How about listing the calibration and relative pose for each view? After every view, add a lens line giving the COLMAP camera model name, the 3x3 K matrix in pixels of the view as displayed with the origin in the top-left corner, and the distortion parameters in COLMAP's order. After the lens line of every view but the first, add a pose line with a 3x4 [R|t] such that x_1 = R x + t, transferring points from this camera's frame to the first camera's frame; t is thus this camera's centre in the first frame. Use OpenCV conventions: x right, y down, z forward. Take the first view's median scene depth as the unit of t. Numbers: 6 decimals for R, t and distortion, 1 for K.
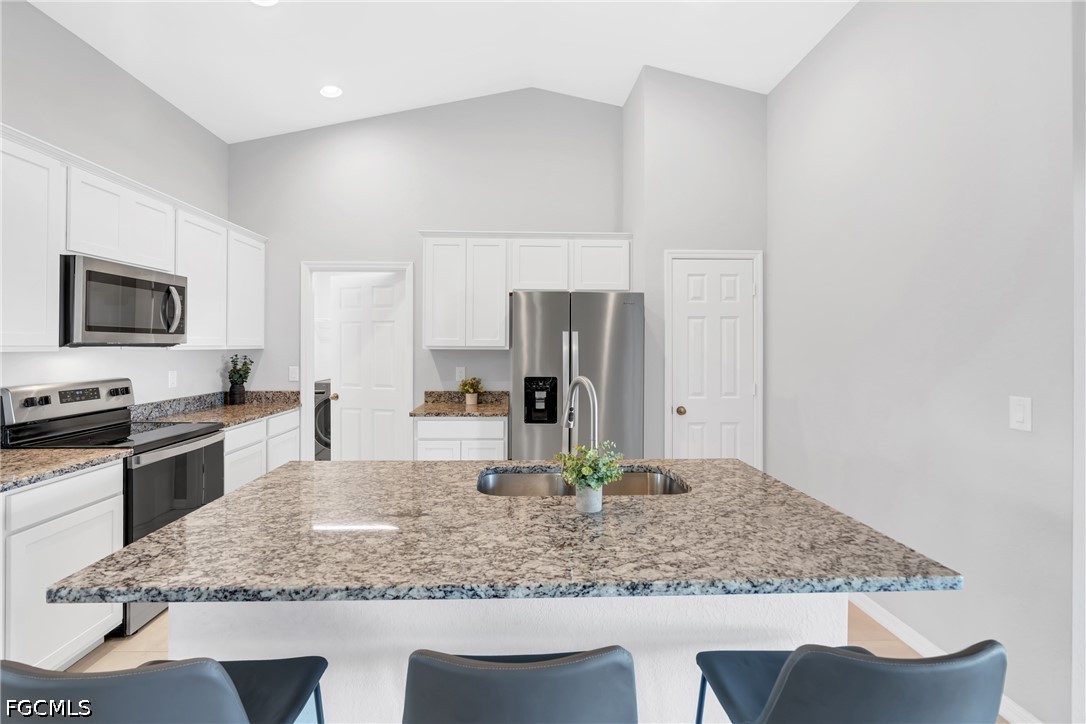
lens RADIAL K [[489.7, 0, 544.0], [0, 489.7, 351.2], [0, 0, 1]] dist [-0.000368, -0.000026]
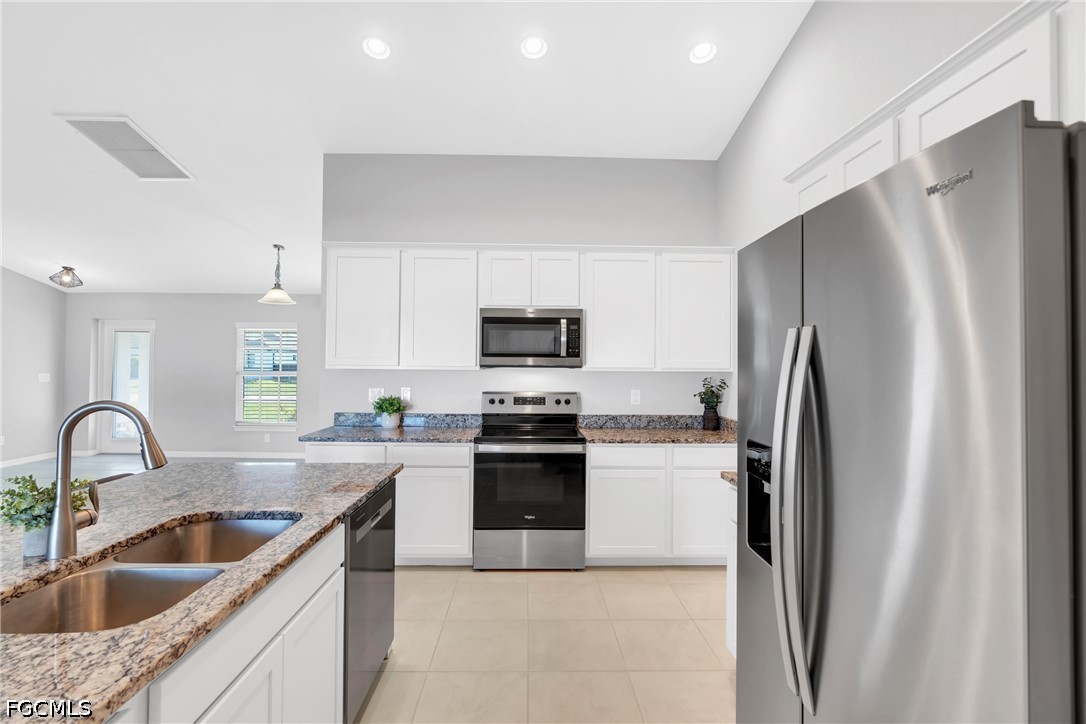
lens RADIAL K [[529.8, 0, 543.0], [0, 529.8, 362.0], [0, 0, 1]] dist [-0.001485, -0.000190]
pose [[-0.031629, 0.000706, -0.999499, 0.557556], [-0.018219, 0.999833, 0.001283, -0.025650], [0.999334, 0.018250, -0.031610, 0.978991]]
